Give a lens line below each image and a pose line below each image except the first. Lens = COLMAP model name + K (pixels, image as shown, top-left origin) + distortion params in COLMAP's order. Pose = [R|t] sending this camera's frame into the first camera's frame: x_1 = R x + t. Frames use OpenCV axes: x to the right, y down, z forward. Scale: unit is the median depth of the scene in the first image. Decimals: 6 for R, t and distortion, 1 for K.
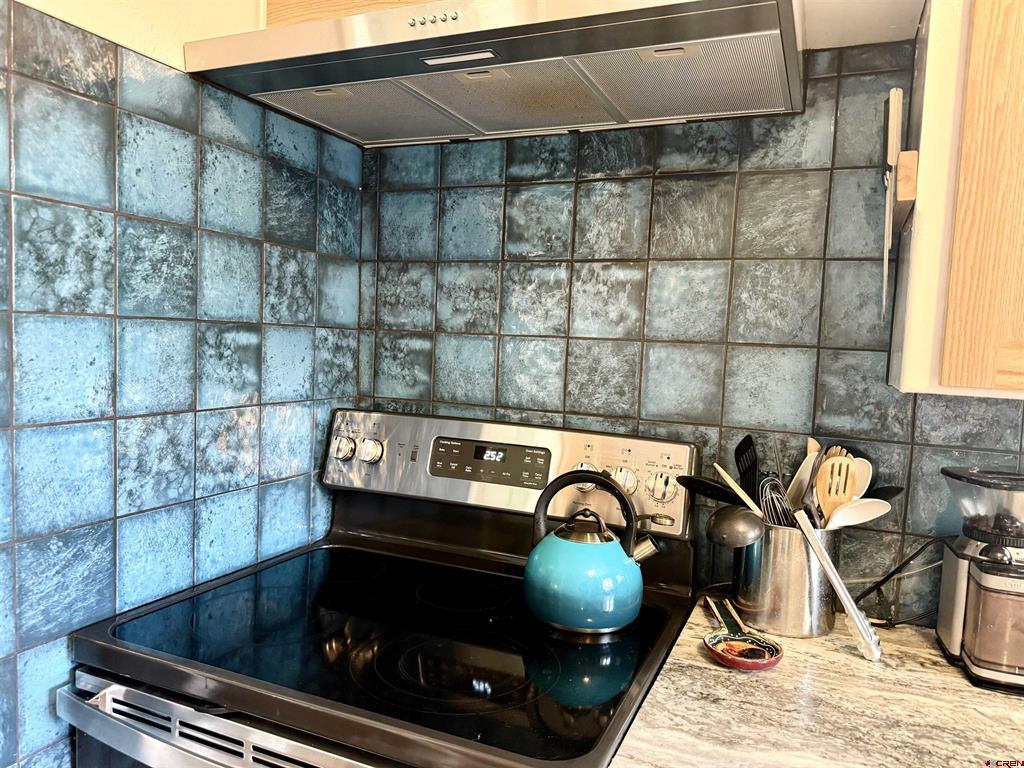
lens RADIAL K [[713.6, 0, 512.1], [0, 713.6, 387.7], [0, 0, 1]] dist [-0.004492, -0.004796]
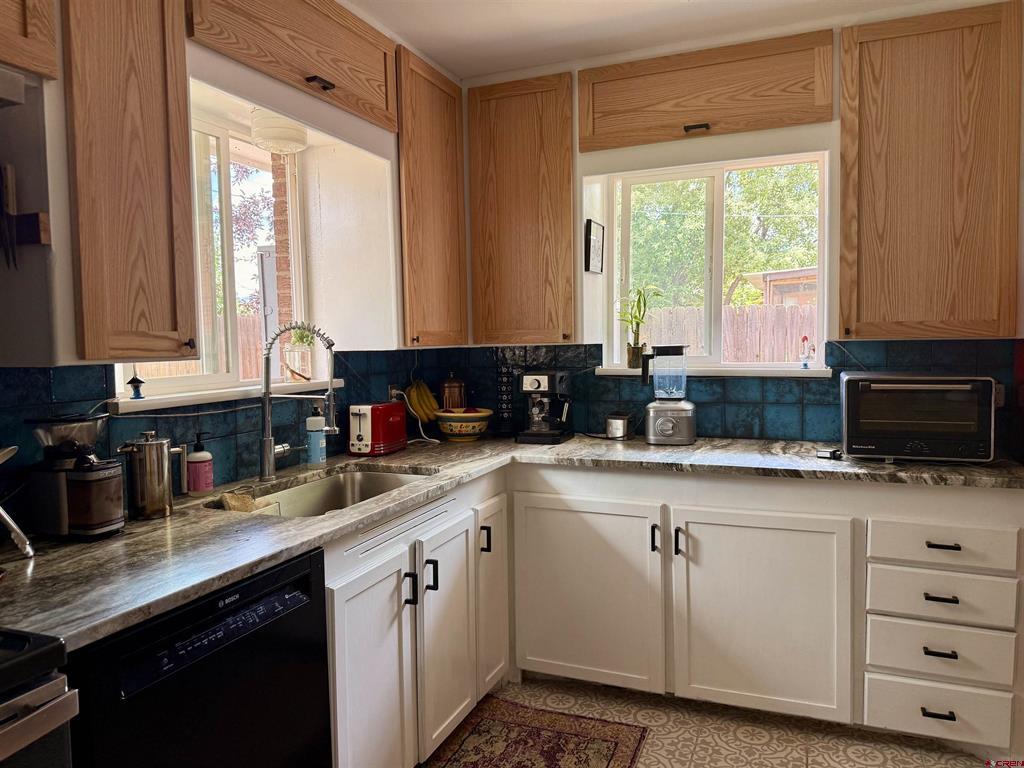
lens RADIAL K [[713.6, 0, 509.5], [0, 713.6, 380.6], [0, 0, 1]] dist [-0.004492, -0.004796]
pose [[-0.024648, -0.099326, 0.994750, -1.094317], [0.082347, 0.991469, 0.101039, -0.039004], [-0.996299, 0.084405, -0.016258, 0.047709]]
